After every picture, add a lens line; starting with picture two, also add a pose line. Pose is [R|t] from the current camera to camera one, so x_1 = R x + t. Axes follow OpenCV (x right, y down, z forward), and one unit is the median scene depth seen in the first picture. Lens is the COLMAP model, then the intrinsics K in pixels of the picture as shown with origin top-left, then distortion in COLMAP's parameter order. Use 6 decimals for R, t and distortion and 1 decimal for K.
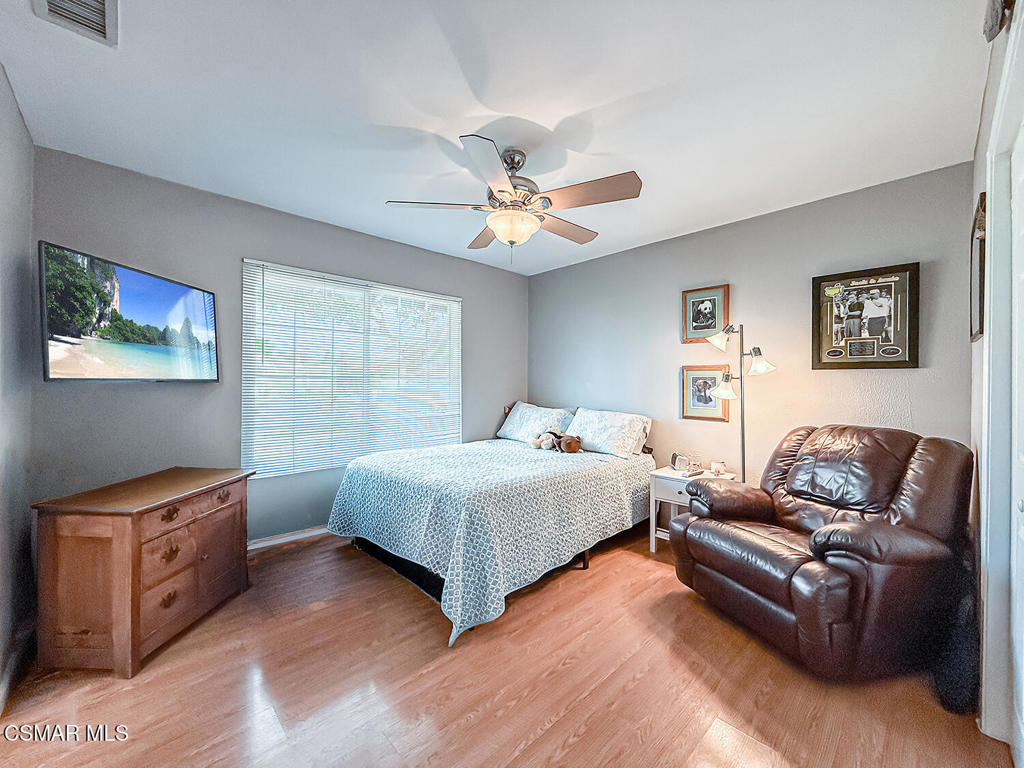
lens RADIAL K [[407.7, 0, 506.8], [0, 407.7, 383.1], [0, 0, 1]] dist [-0.000699, -0.000018]
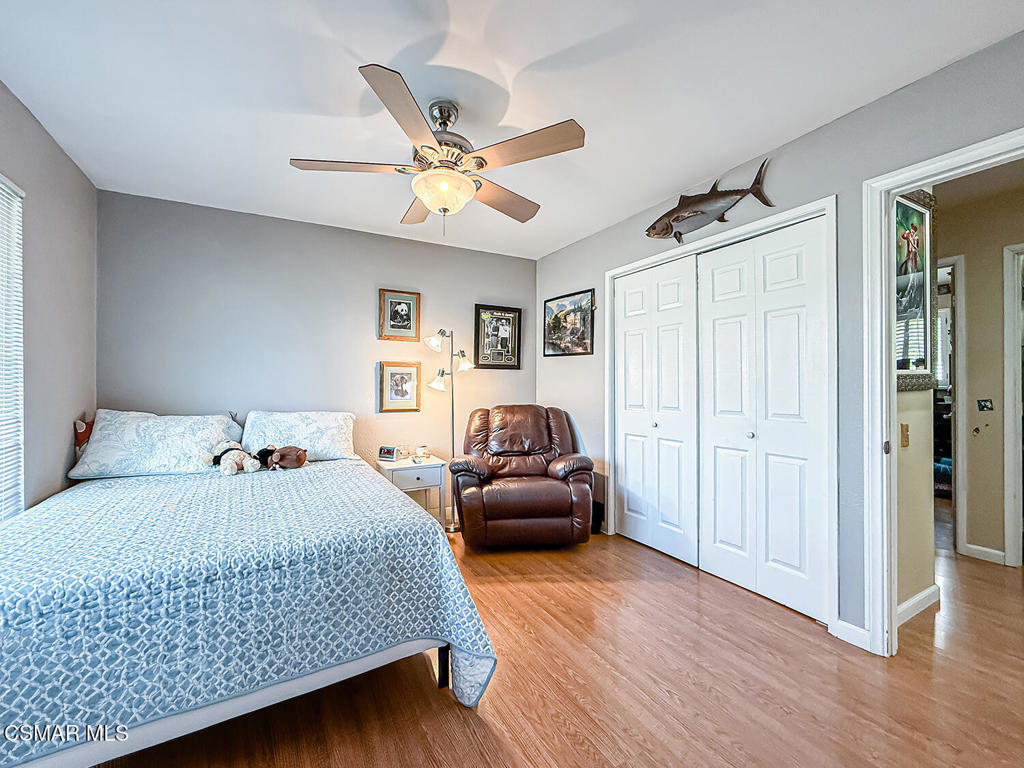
lens RADIAL K [[428.0, 0, 510.8], [0, 428.0, 382.4], [0, 0, 1]] dist [-0.002606, 0.000070]
pose [[0.243409, -0.001532, 0.969923, -0.646048], [0.002667, 0.999996, 0.000911, 0.012840], [-0.969920, 0.002365, 0.243412, 0.506688]]
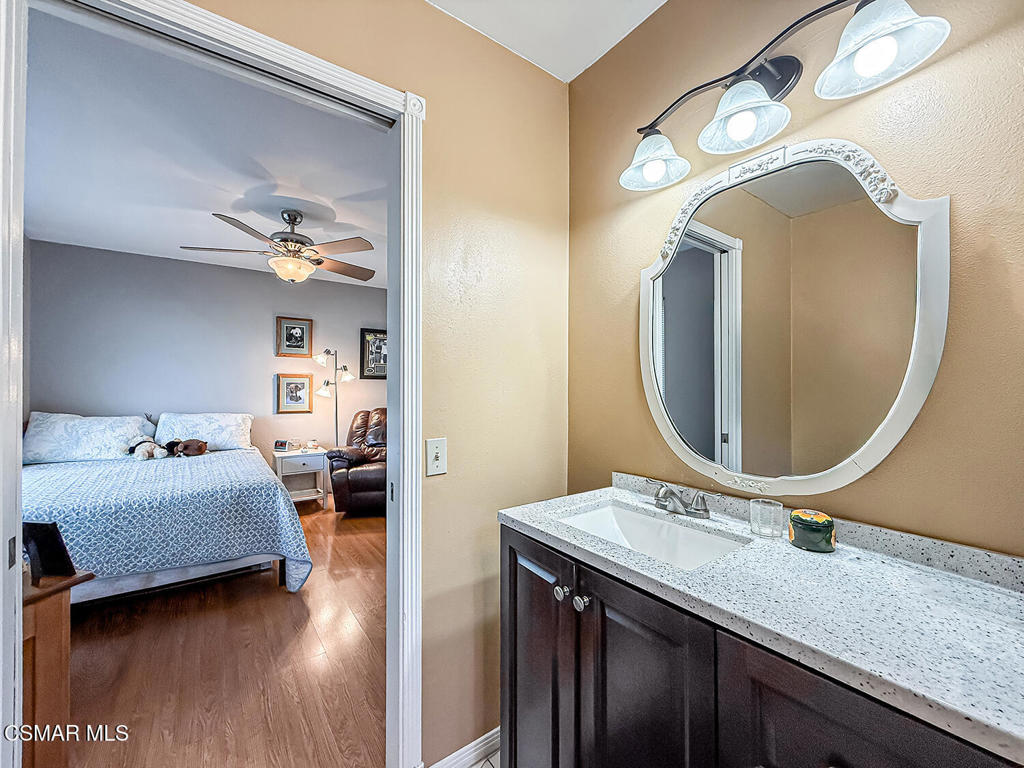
lens RADIAL K [[409.9, 0, 510.0], [0, 409.9, 386.8], [0, 0, 1]] dist [-0.002388, -0.000327]
pose [[0.127781, -0.005793, 0.991786, -0.937418], [-0.001942, 0.999980, 0.006091, -0.011197], [-0.991801, -0.002705, 0.127767, 0.112201]]
